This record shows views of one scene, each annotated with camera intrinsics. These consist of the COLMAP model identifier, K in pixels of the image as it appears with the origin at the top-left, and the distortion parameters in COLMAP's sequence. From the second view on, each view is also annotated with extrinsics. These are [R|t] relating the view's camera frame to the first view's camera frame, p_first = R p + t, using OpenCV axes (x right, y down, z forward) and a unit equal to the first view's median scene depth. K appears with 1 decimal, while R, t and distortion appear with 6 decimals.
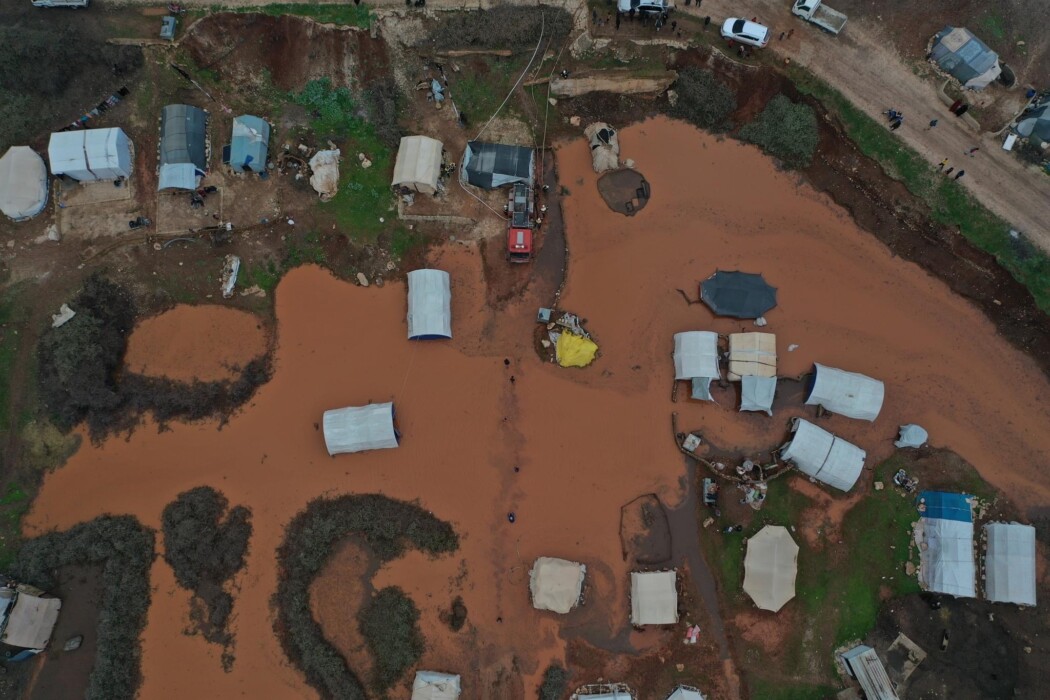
lens RADIAL K [[834.7, 0, 520.7], [0, 834.7, 350.2], [0, 0, 1]] dist [0.012623, 0.012720]
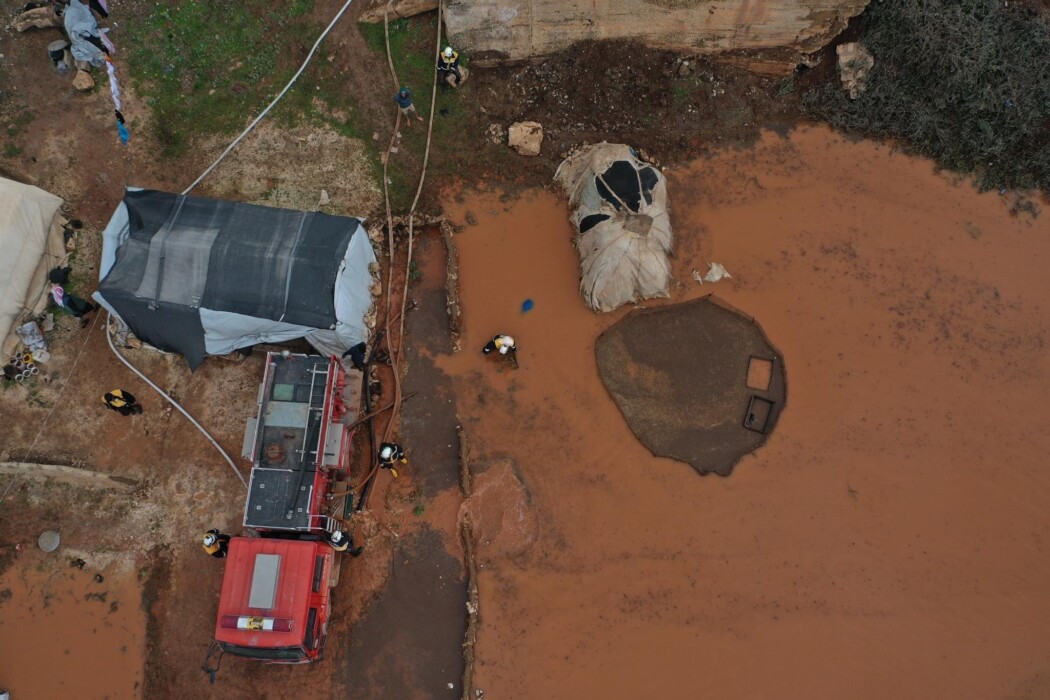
lens RADIAL K [[834.7, 0, 529.2], [0, 834.7, 346.2], [0, 0, 1]] dist [0.012623, 0.012720]
pose [[0.999633, 0.024243, -0.012057, 0.072685], [-0.025536, 0.992183, -0.122154, -0.166142], [0.009001, 0.122417, 0.992438, 0.722112]]
